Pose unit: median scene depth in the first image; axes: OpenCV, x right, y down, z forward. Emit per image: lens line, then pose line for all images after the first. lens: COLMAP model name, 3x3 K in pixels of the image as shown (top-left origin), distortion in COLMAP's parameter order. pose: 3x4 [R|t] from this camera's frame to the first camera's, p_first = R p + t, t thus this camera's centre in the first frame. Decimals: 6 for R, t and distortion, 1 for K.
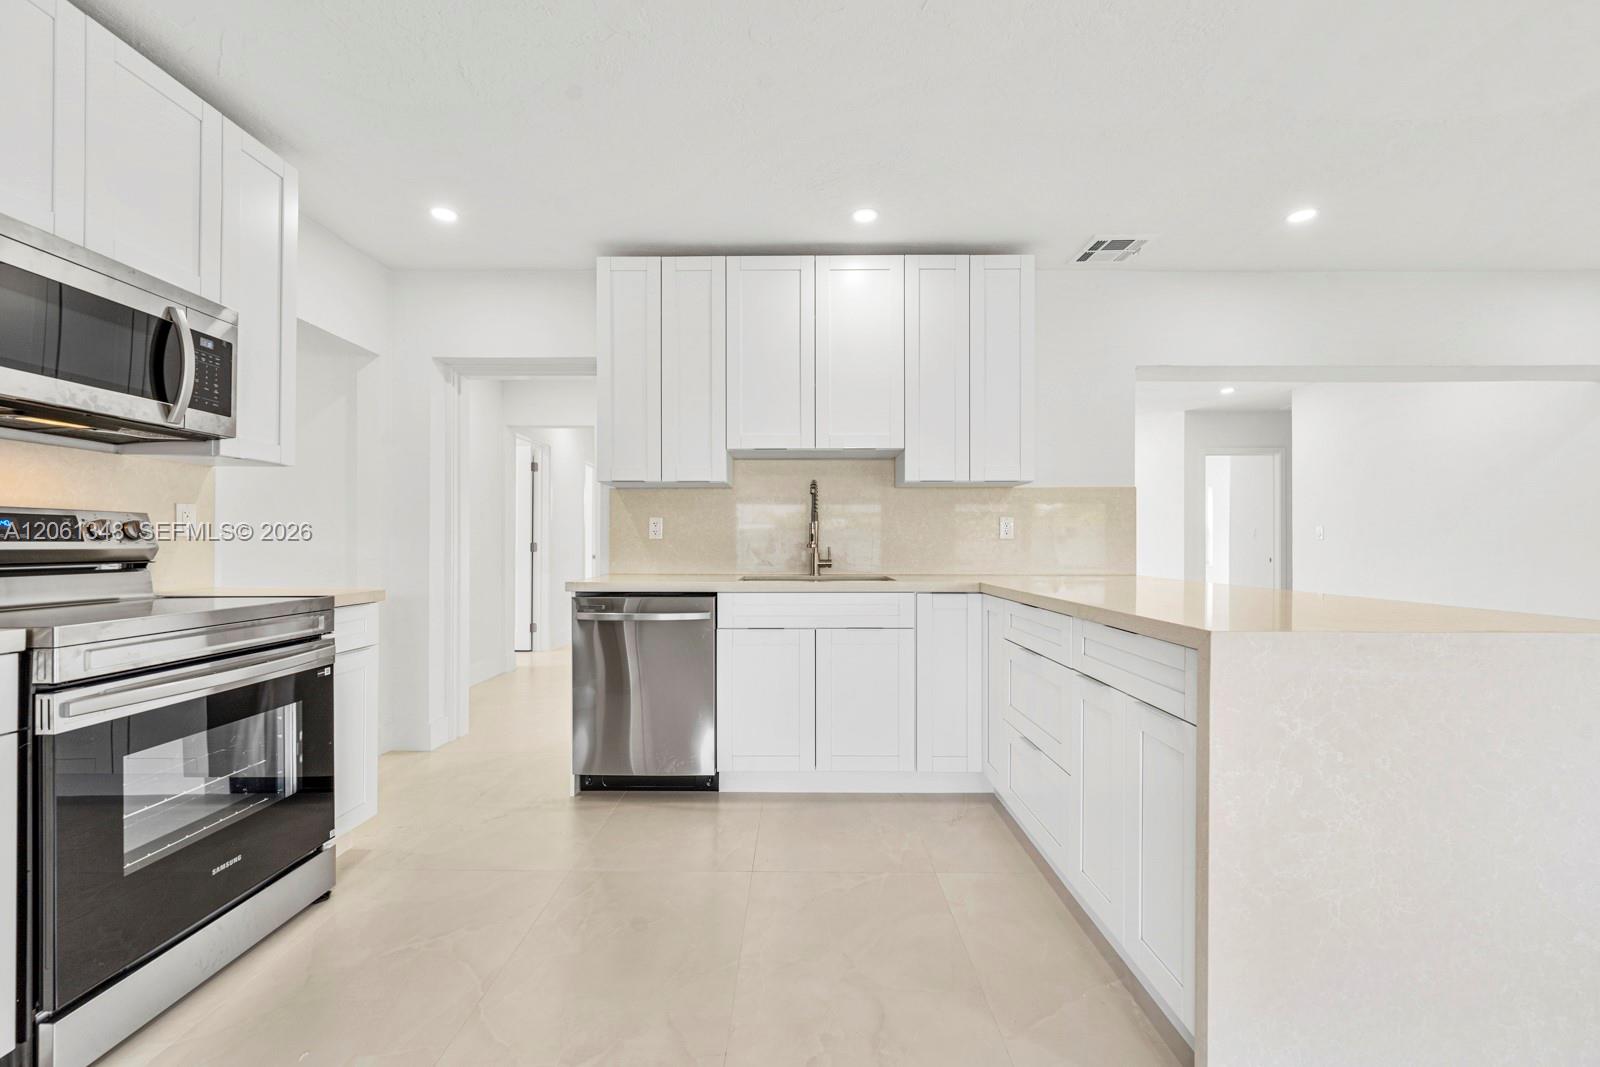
lens RADIAL K [[650.2, 0, 795.8], [0, 650.2, 539.3], [0, 0, 1]] dist [0.000773, 0.000029]
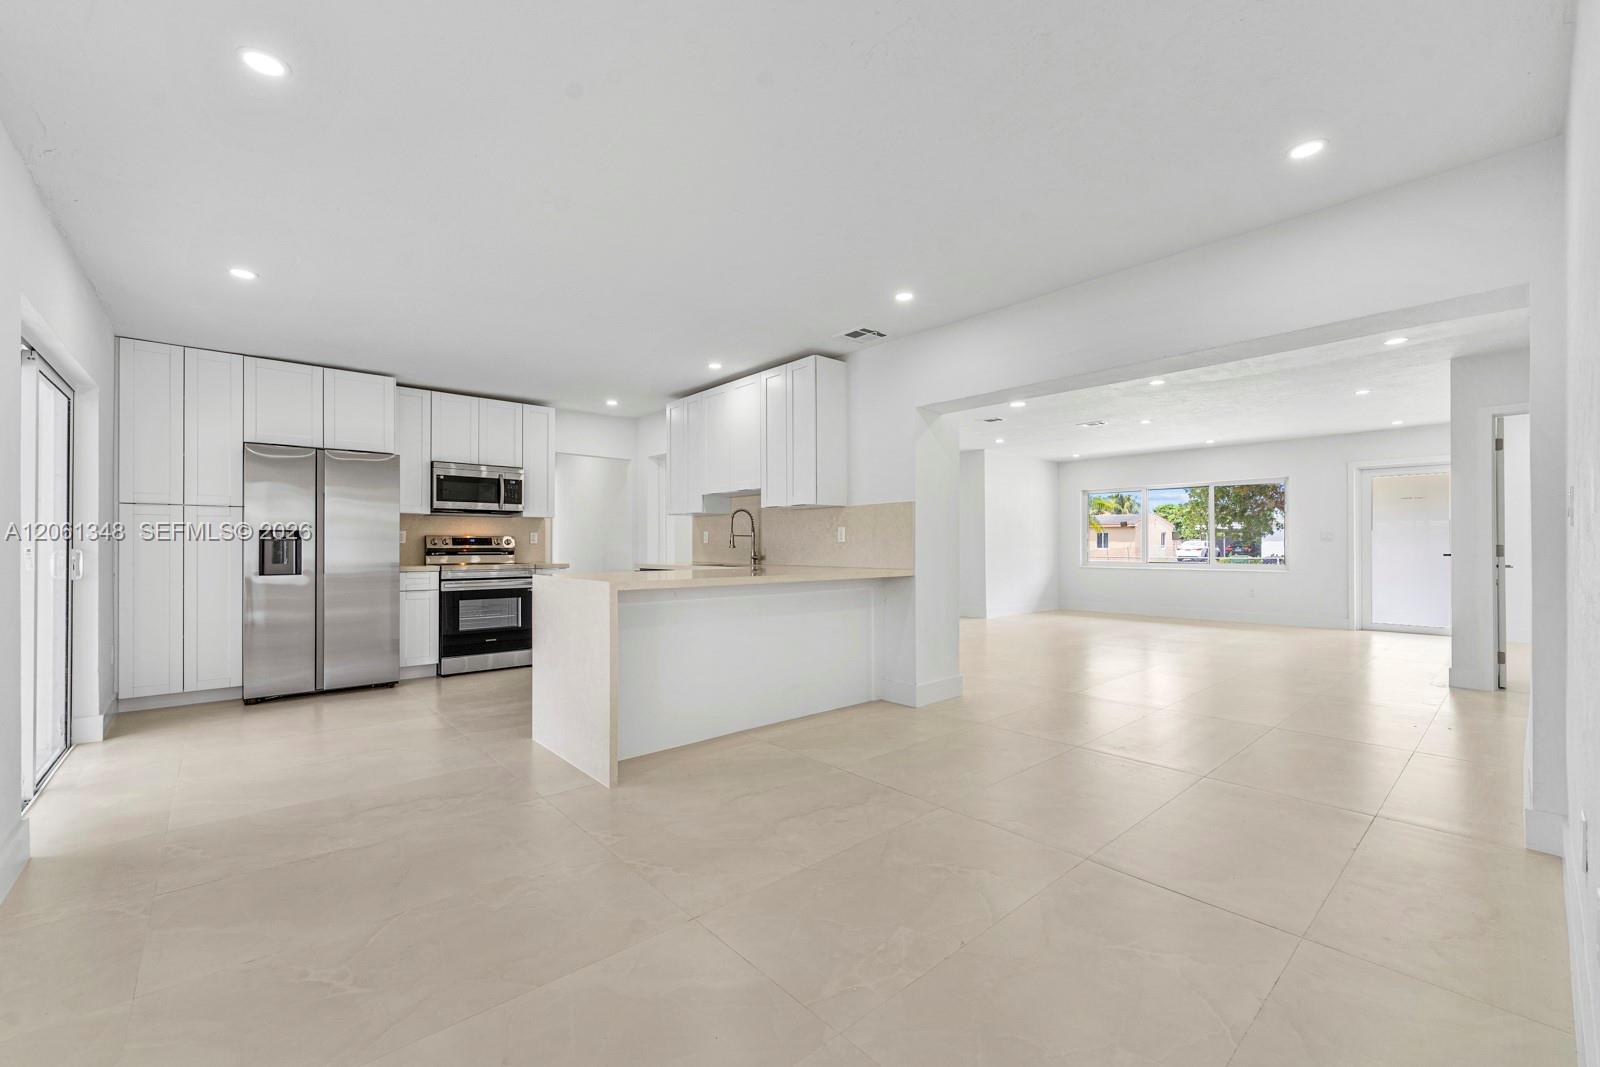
lens RADIAL K [[657.1, 0, 801.7], [0, 657.1, 540.1], [0, 0, 1]] dist [-0.001707, -0.000190]
pose [[0.664992, -0.007397, -0.746814, 1.634785], [0.005448, 0.999972, -0.005054, 0.001343], [0.746831, -0.000708, 0.665014, -0.042838]]
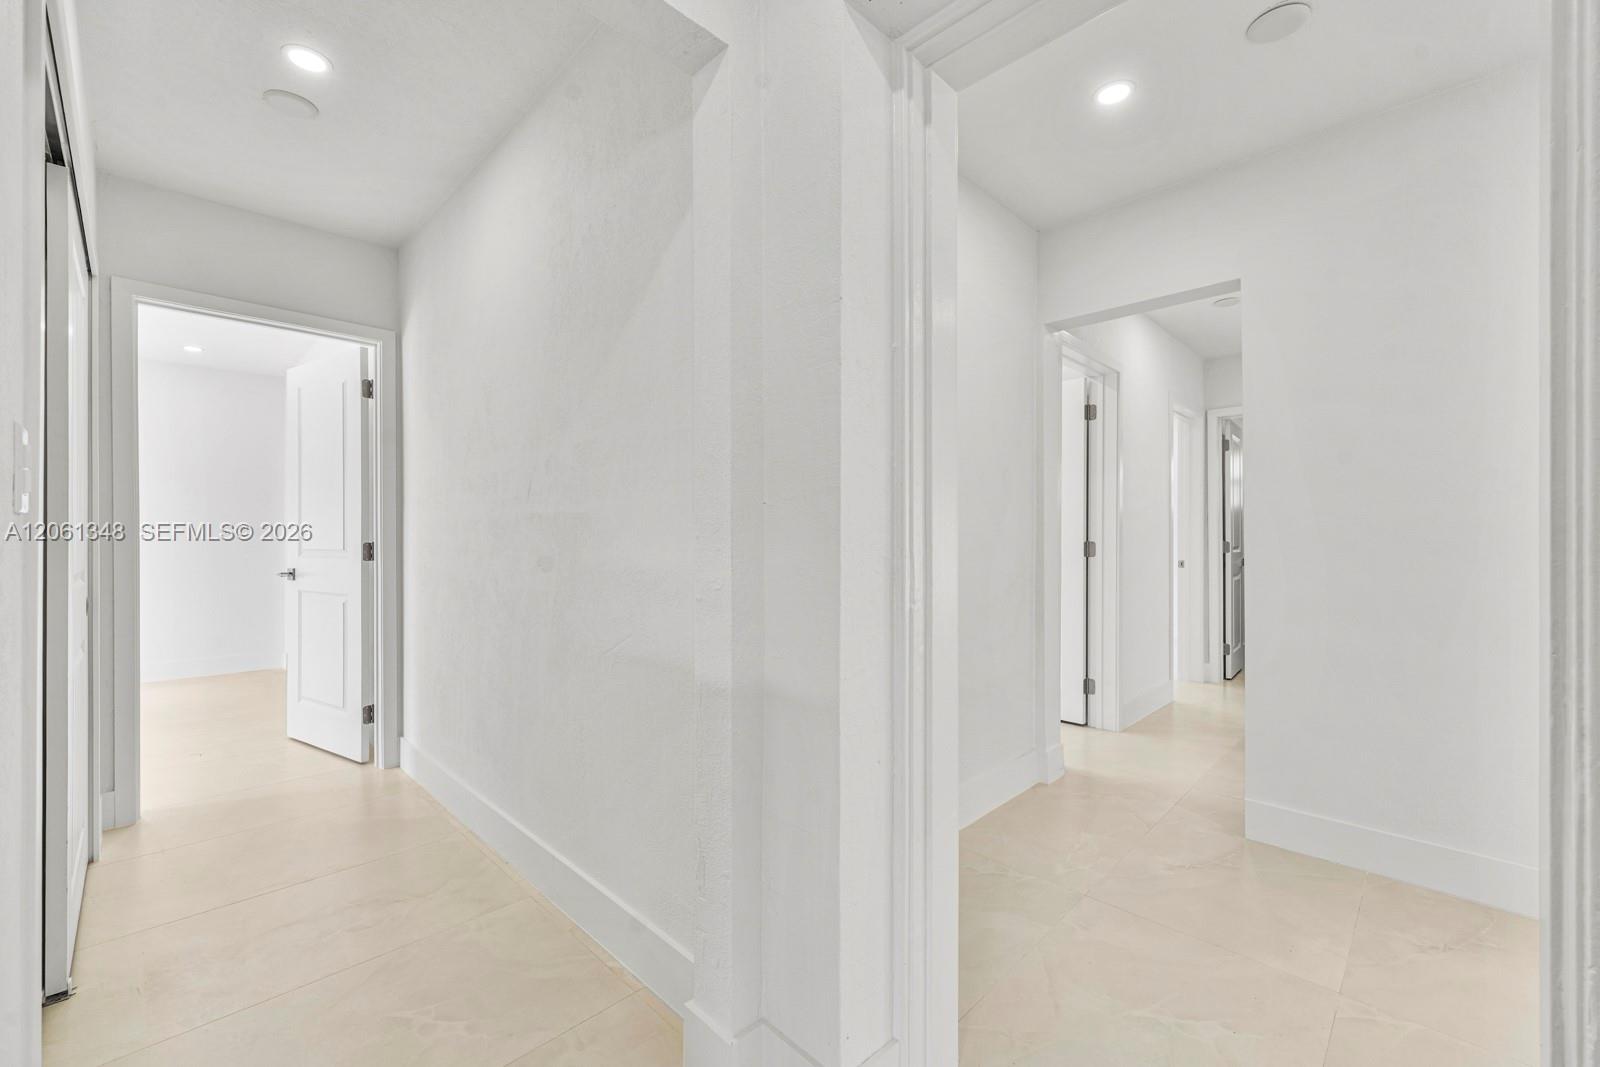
lens RADIAL K [[650.2, 0, 795.8], [0, 650.2, 539.3], [0, 0, 1]] dist [0.000773, 0.000029]
pose [[0.714500, -0.002335, -0.699631, -0.411761], [0.003577, 0.999994, 0.000315, 0.005002], [0.699626, -0.002727, 0.714504, 0.894414]]
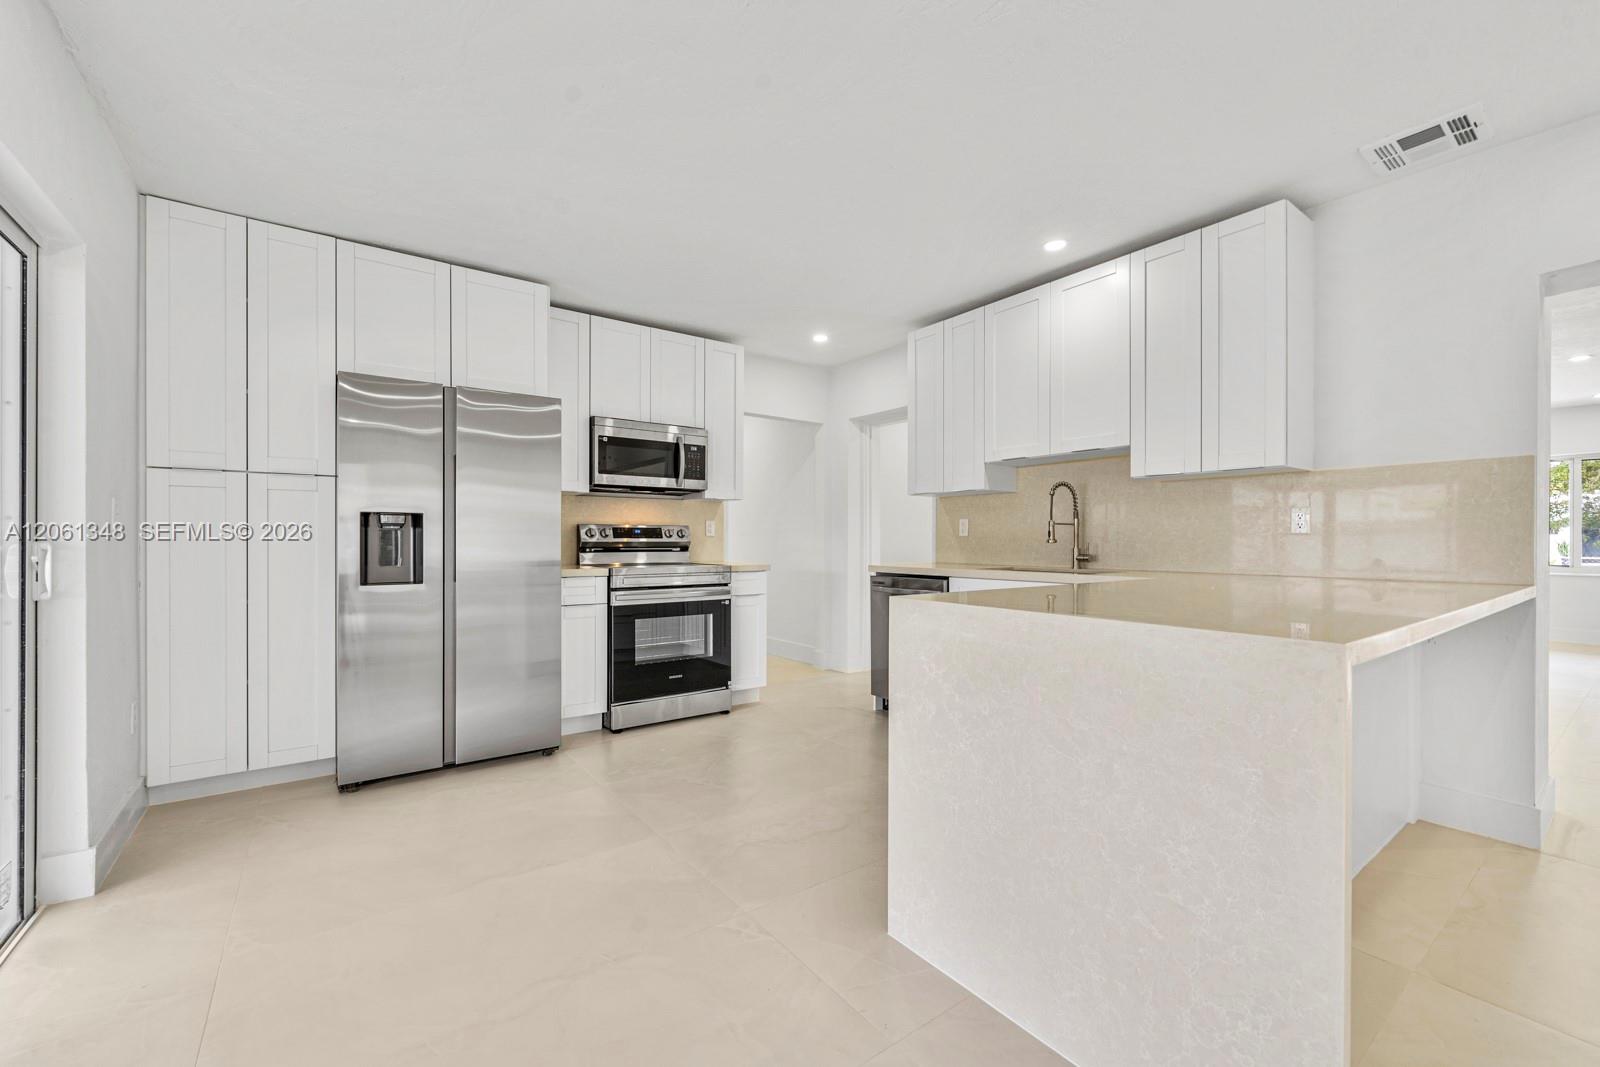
lens RADIAL K [[650.2, 0, 795.8], [0, 650.2, 539.3], [0, 0, 1]] dist [0.000773, 0.000029]
pose [[0.593584, -0.001341, -0.804771, 0.737325], [0.003641, 0.999993, 0.001019, 0.003963], [0.804764, -0.003535, 0.593585, -0.021005]]
